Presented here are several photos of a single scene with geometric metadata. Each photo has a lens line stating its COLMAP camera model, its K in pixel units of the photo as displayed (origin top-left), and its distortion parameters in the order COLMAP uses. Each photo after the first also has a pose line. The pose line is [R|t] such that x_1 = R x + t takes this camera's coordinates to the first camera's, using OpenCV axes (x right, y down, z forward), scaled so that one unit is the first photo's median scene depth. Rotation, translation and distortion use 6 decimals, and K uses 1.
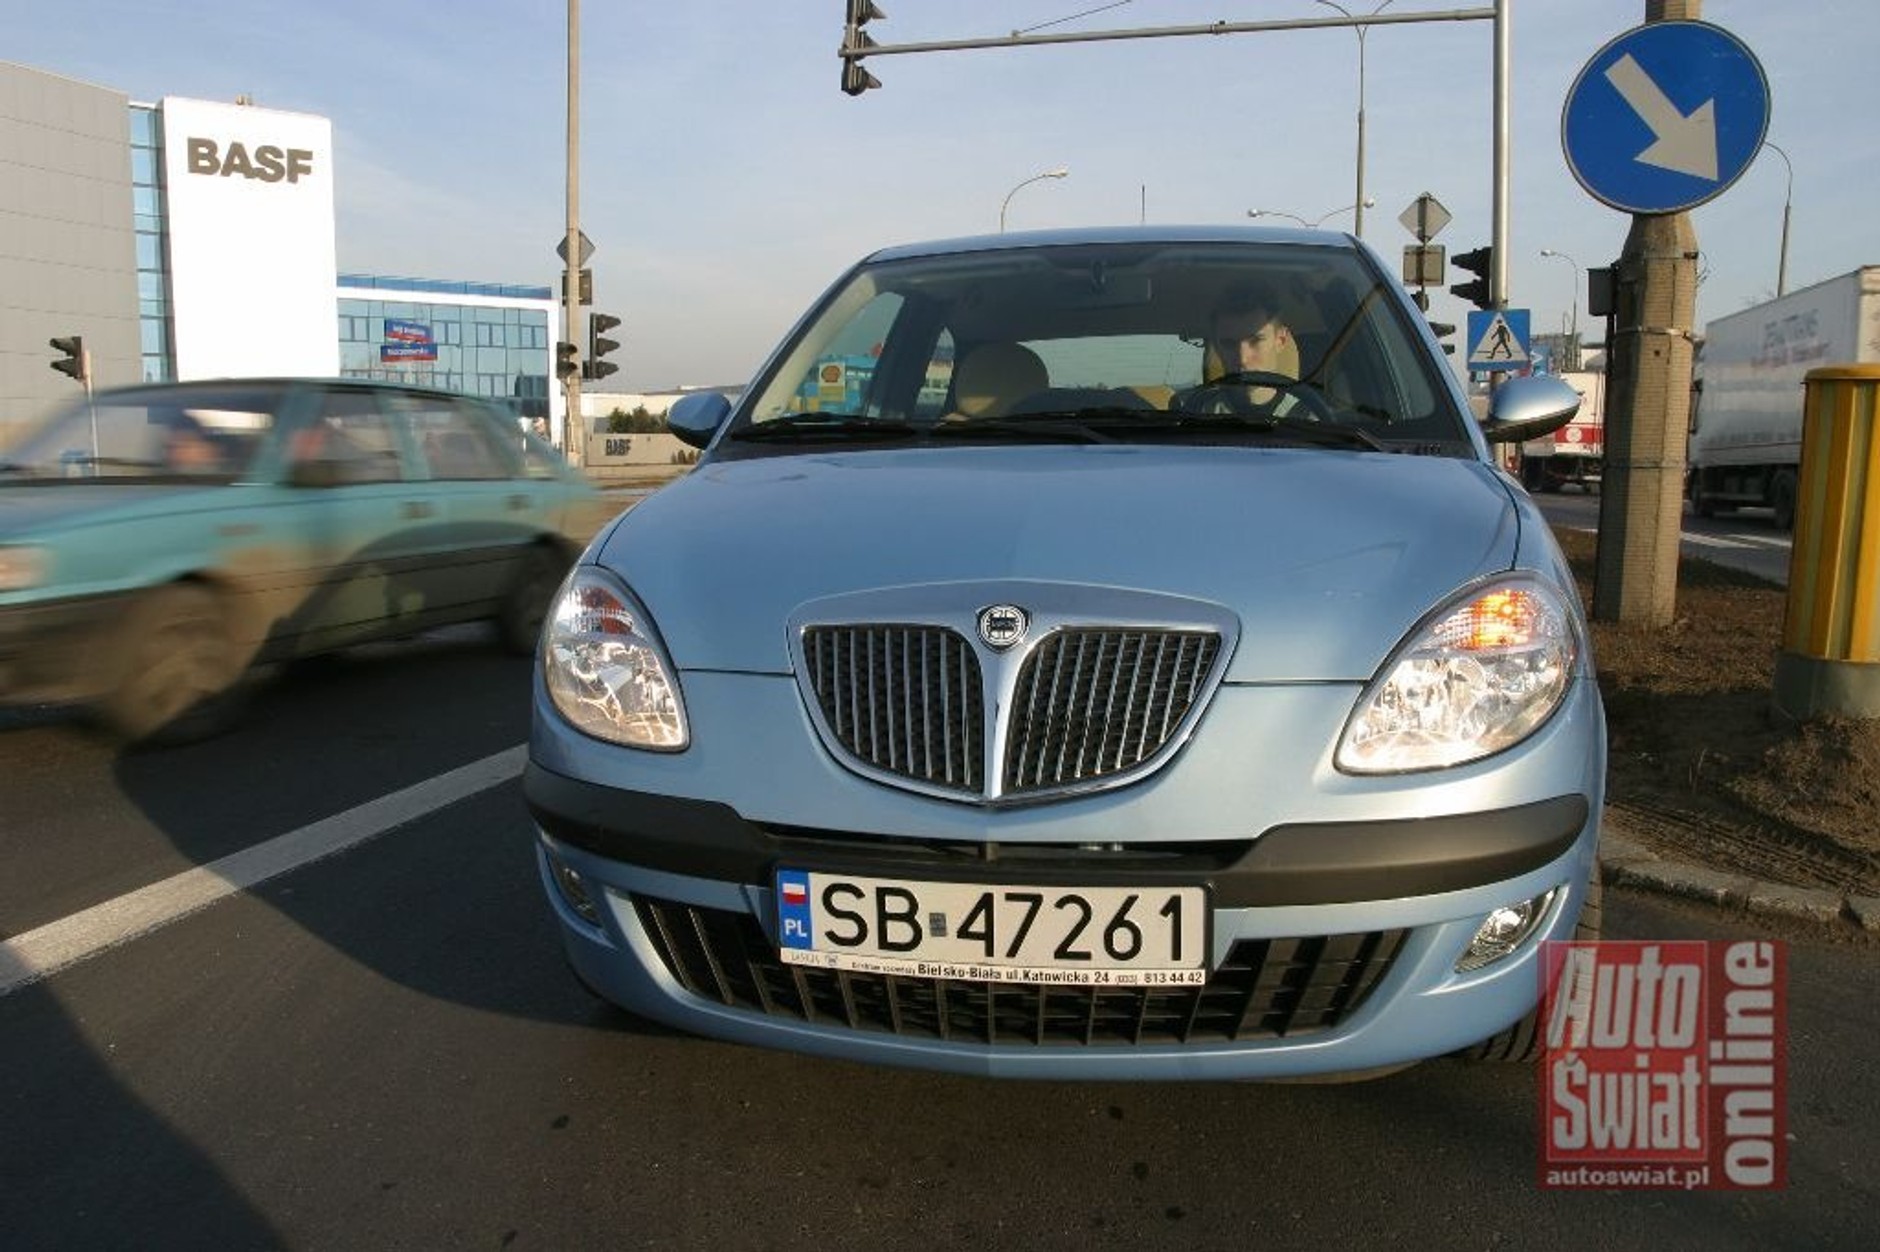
lens RADIAL K [[1629.0, 0, 939.5], [0, 1629.0, 665.3], [0, 0, 1]] dist [-0.103923, 0.002709]
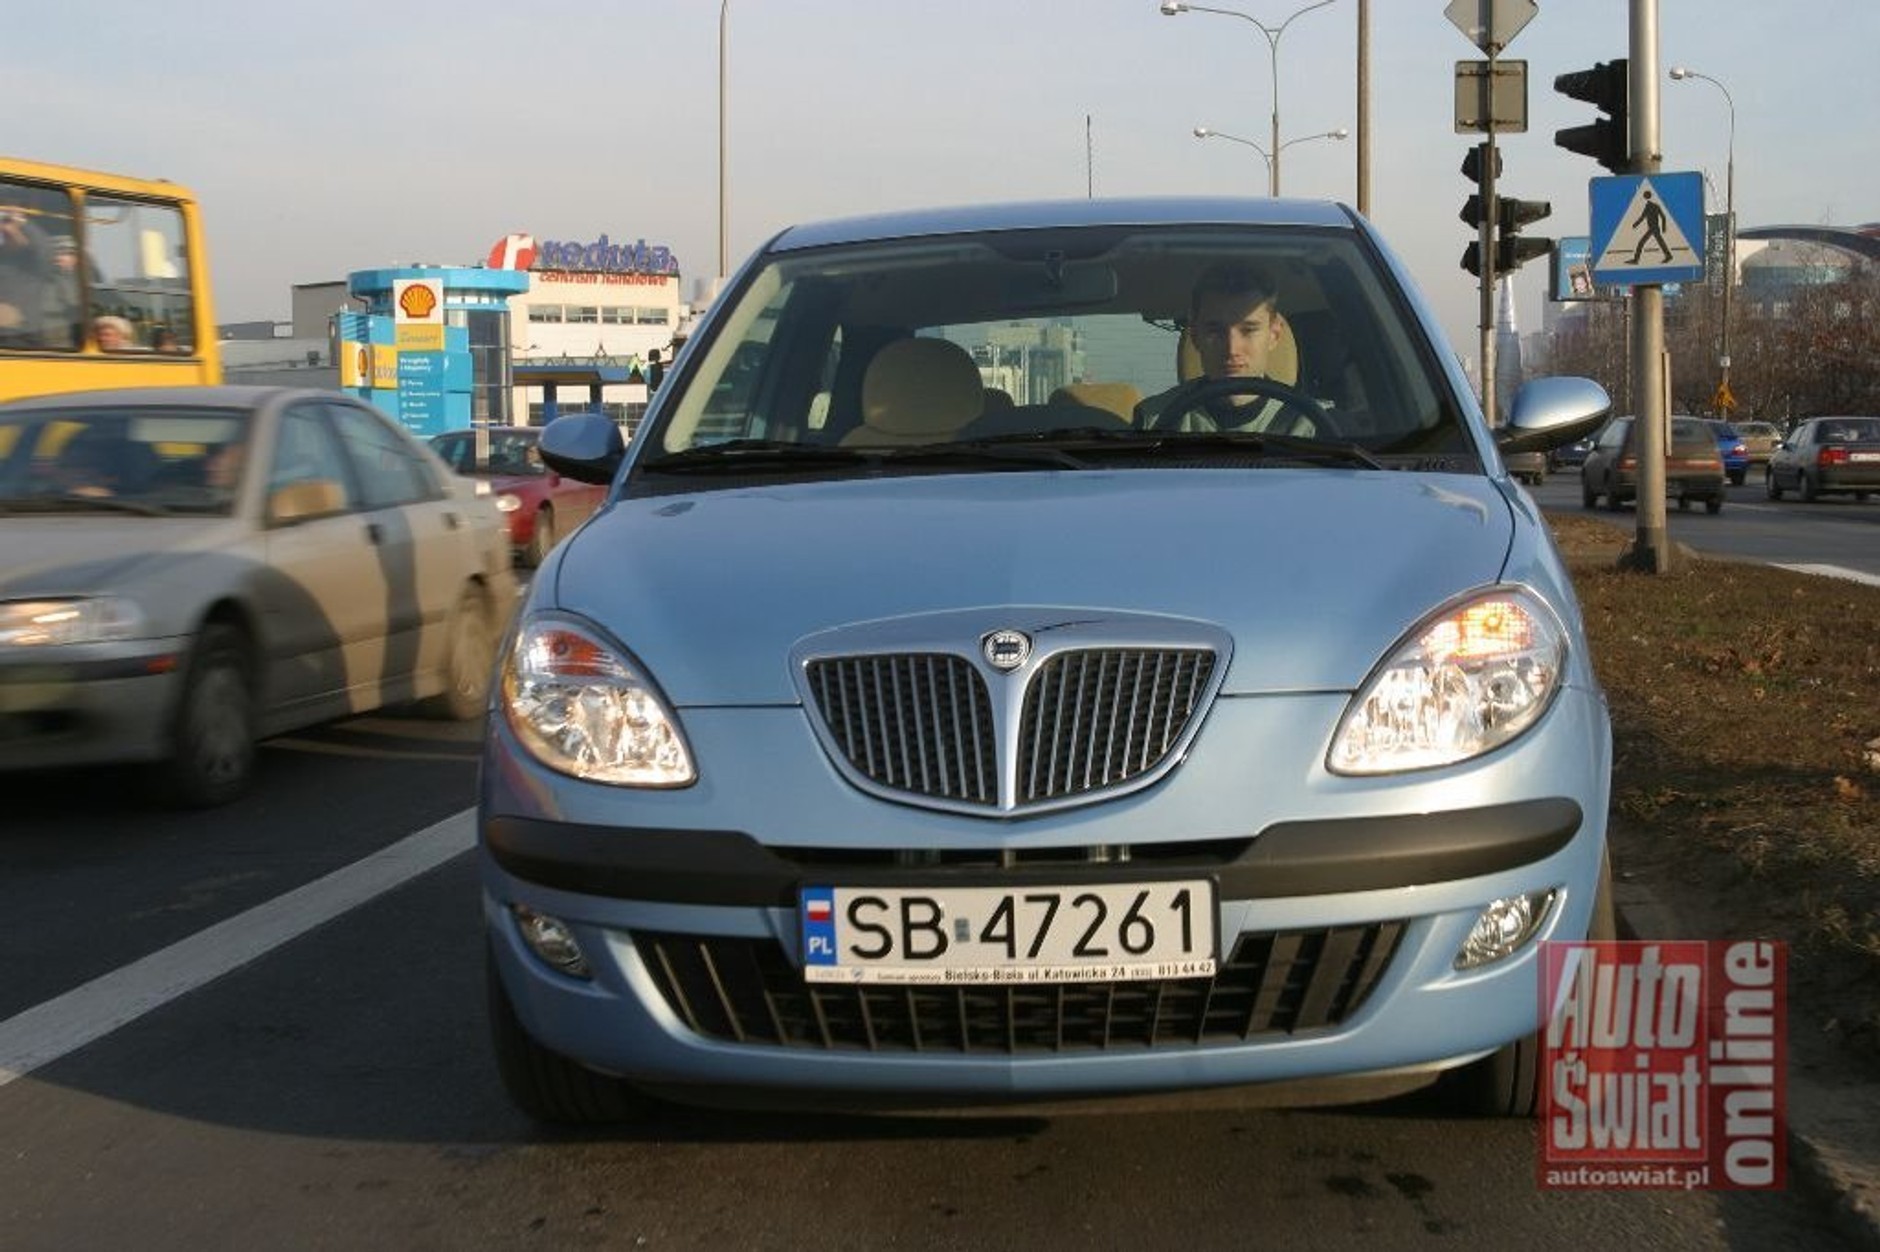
lens RADIAL K [[3235.5, 0, 988.2], [0, 3235.5, 624.6], [0, 0, 1]] dist [0.001393, -0.008177]
pose [[0.994147, -0.027168, 0.104562, -0.192957], [0.035486, 0.996280, -0.078531, 0.124539], [-0.102040, 0.081782, 0.991413, -1.071817]]
